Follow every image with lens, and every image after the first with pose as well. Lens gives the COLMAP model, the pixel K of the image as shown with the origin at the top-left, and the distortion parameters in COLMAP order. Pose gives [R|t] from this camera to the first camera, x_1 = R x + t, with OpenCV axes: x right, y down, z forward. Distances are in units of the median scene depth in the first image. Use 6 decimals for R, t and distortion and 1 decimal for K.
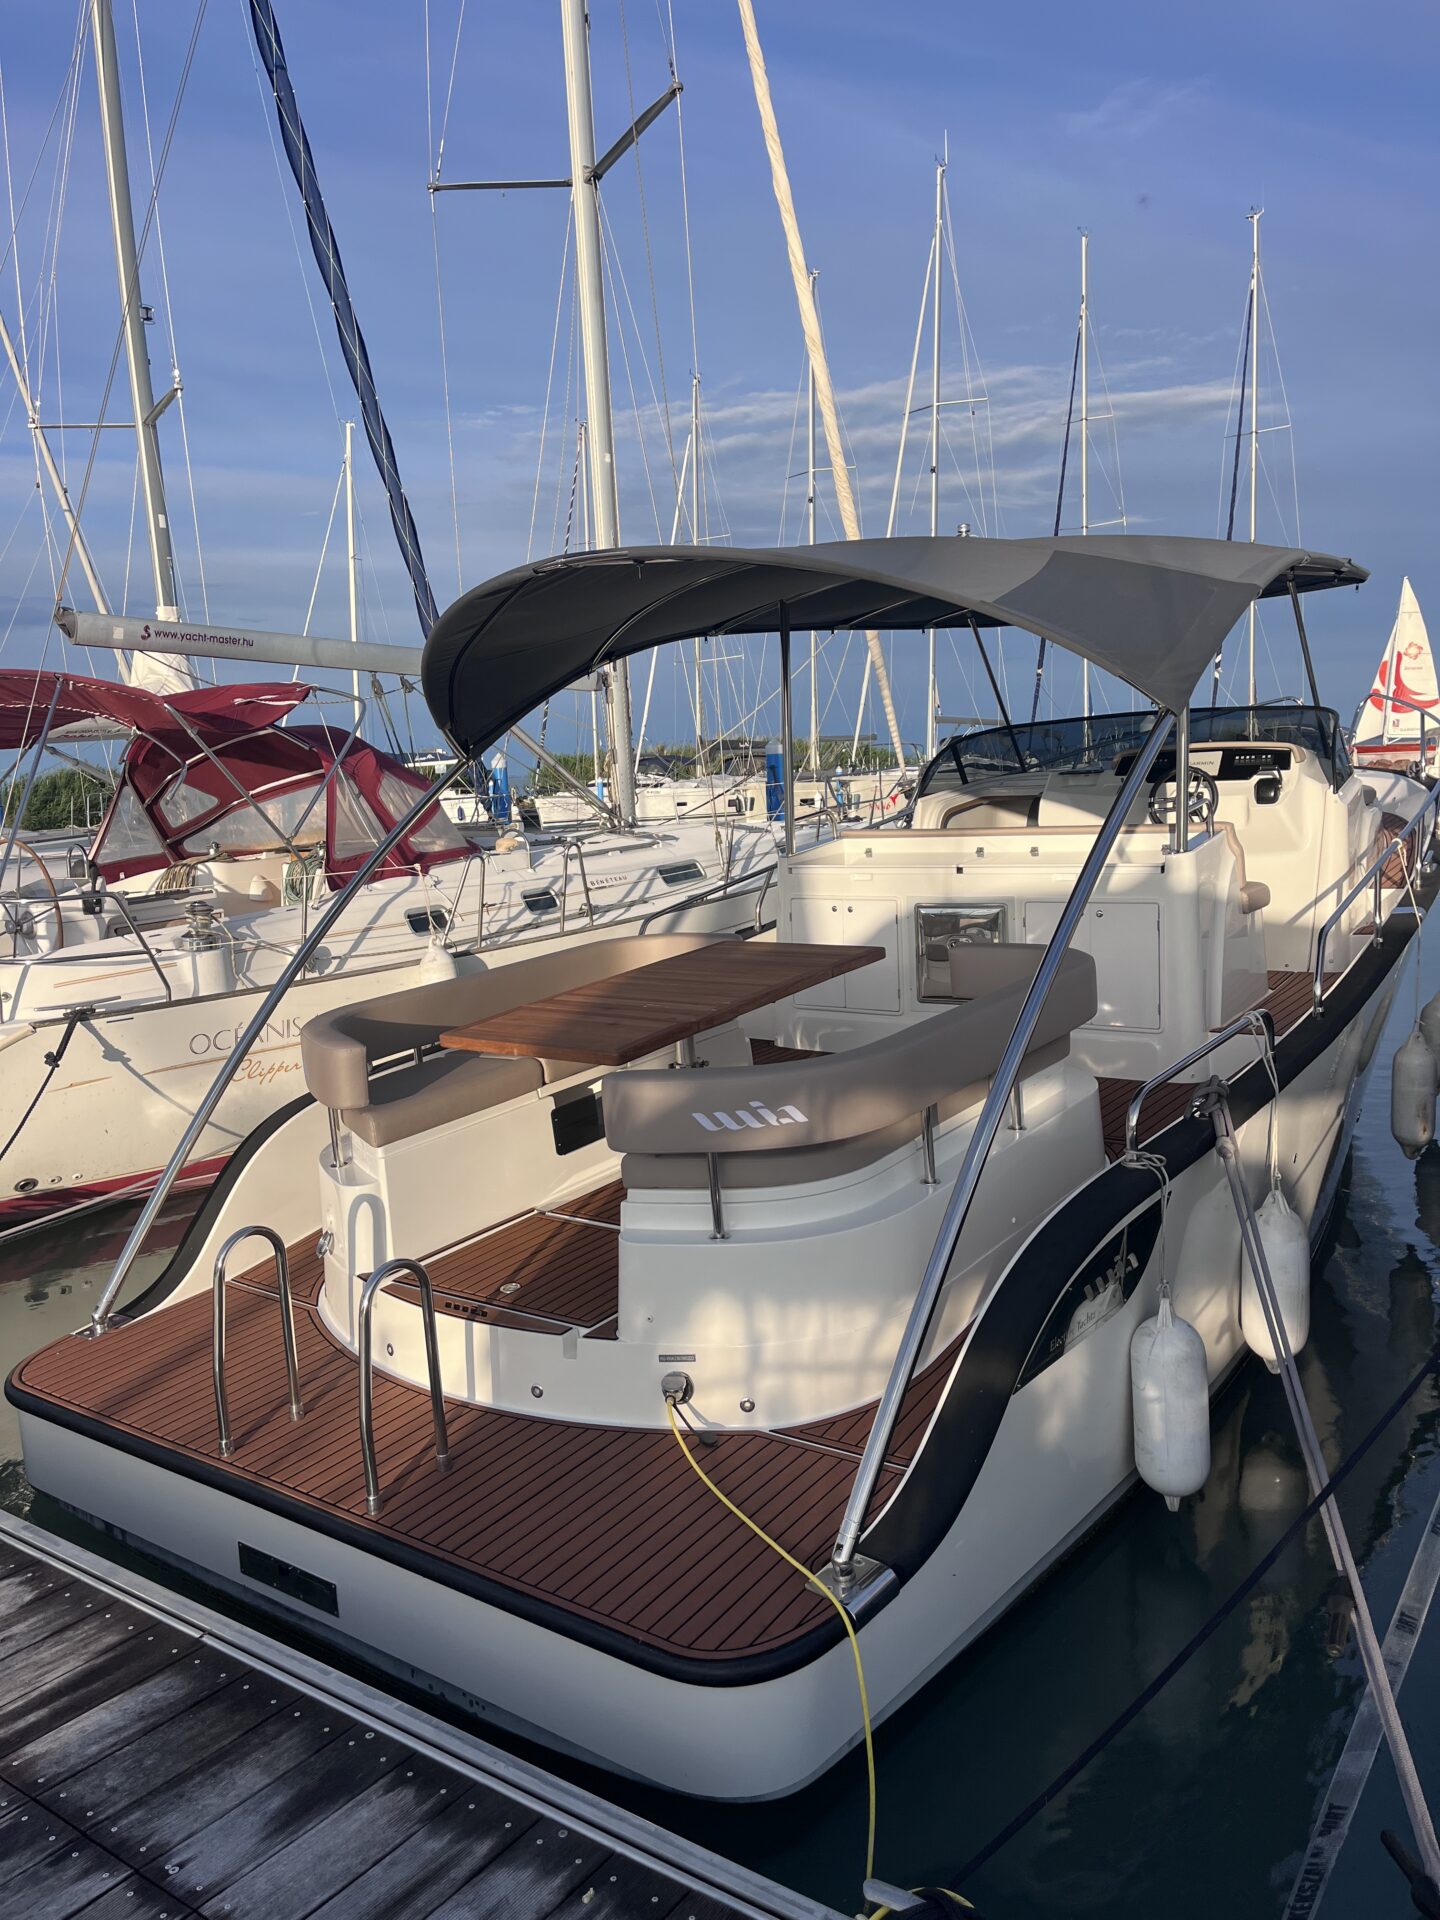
lens RADIAL K [[1443.3, 0, 718.5], [0, 1443.3, 958.6], [0, 0, 1]] dist [0.023077, -0.034612]
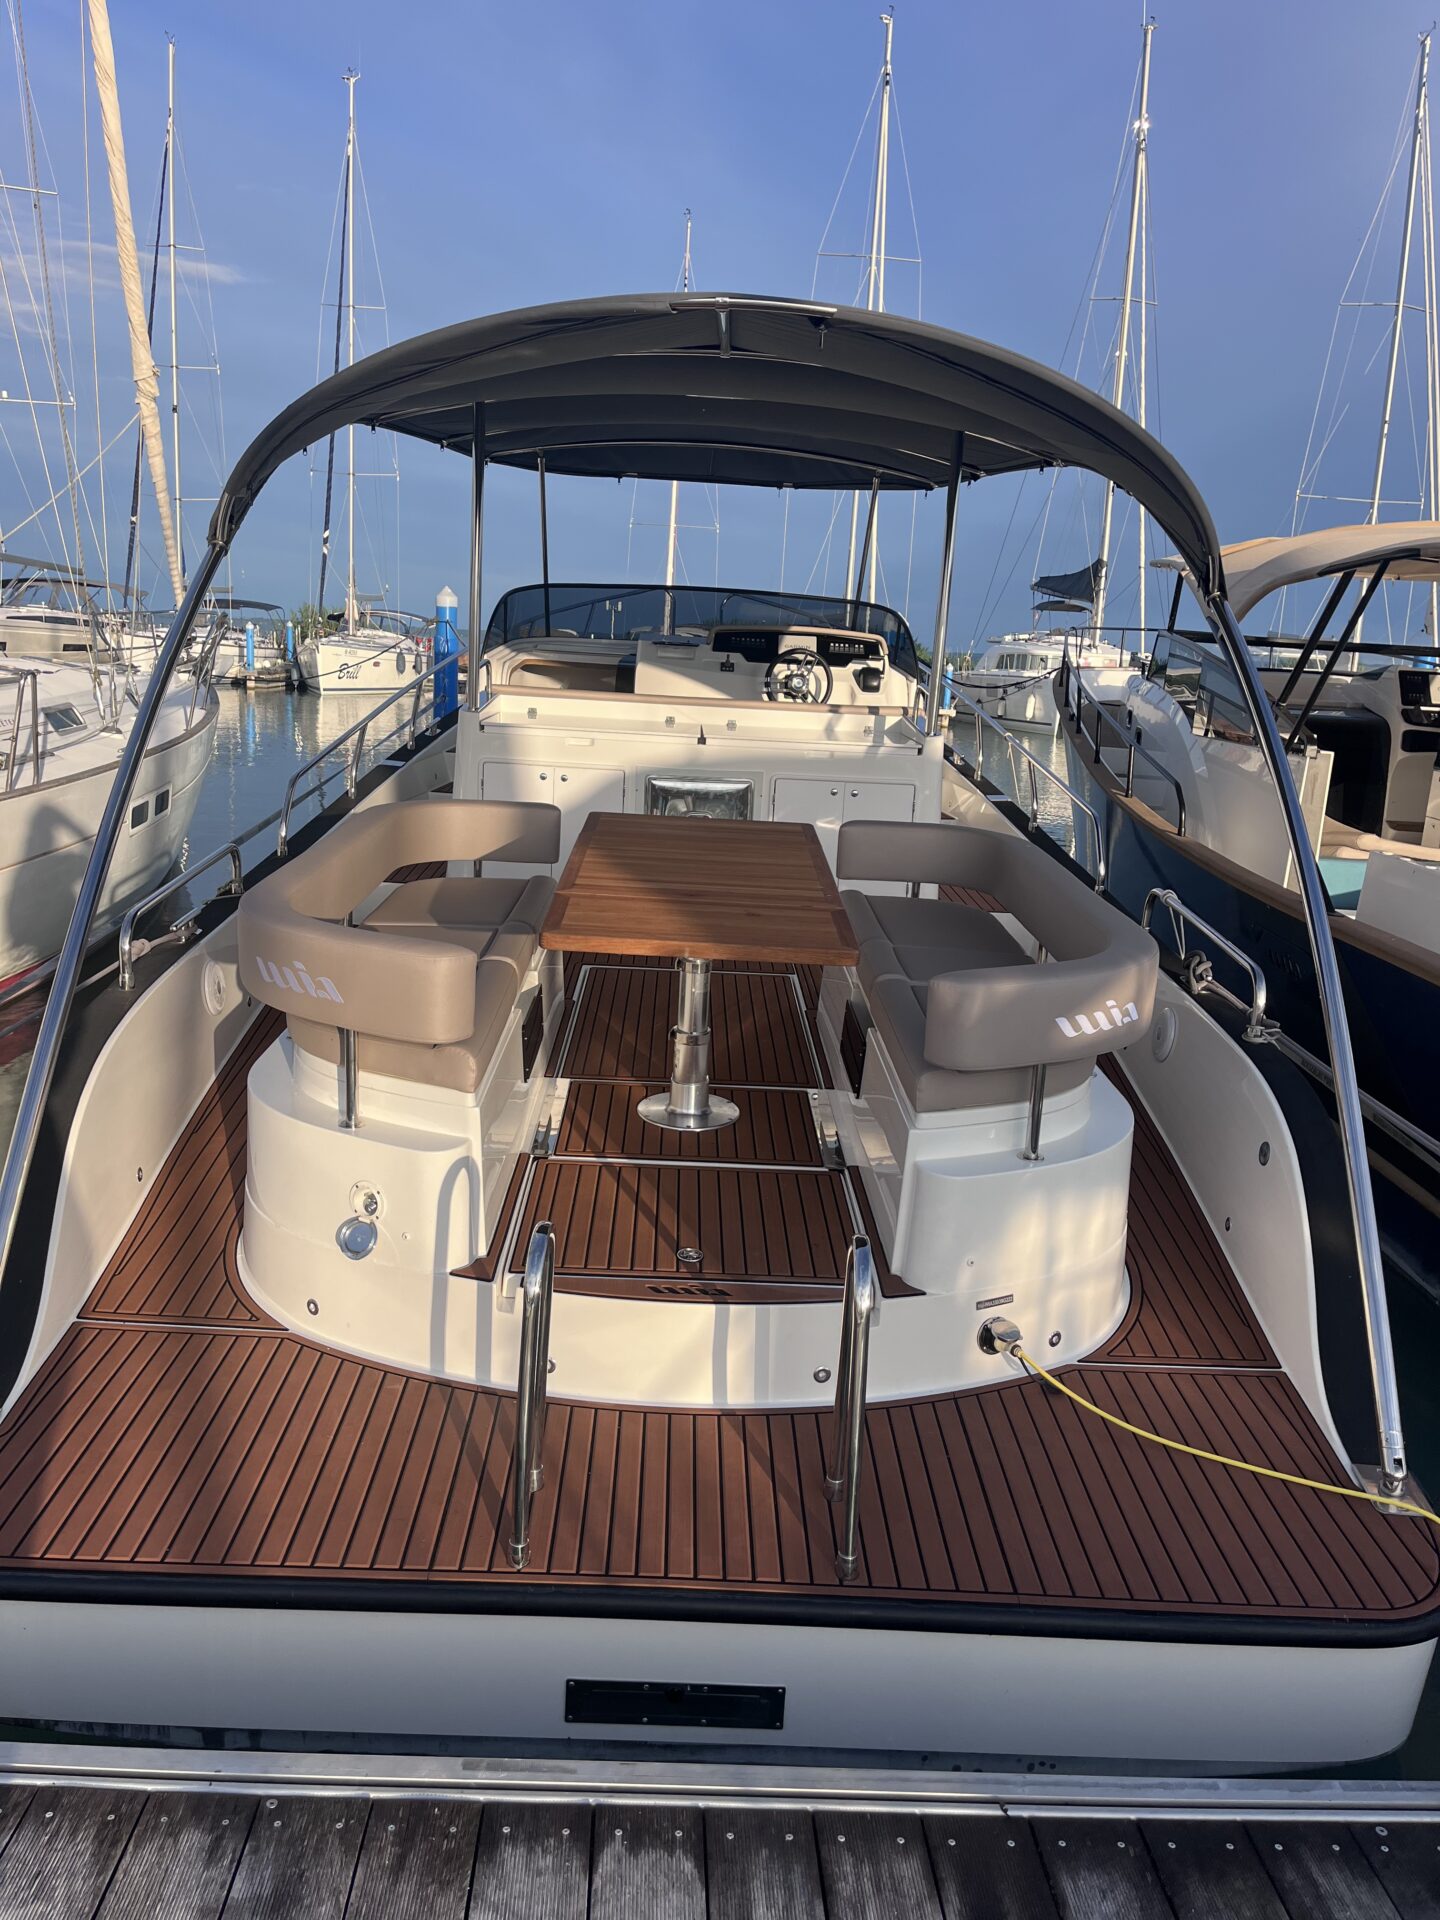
lens RADIAL K [[1443.3, 0, 719.8], [0, 1443.3, 959.8], [0, 0, 1]] dist [0.023077, -0.034612]
pose [[0.797099, -0.035813, 0.602785, -0.365309], [-0.015089, 0.996747, 0.079172, 0.004991], [-0.603660, -0.072203, 0.793966, 0.237921]]
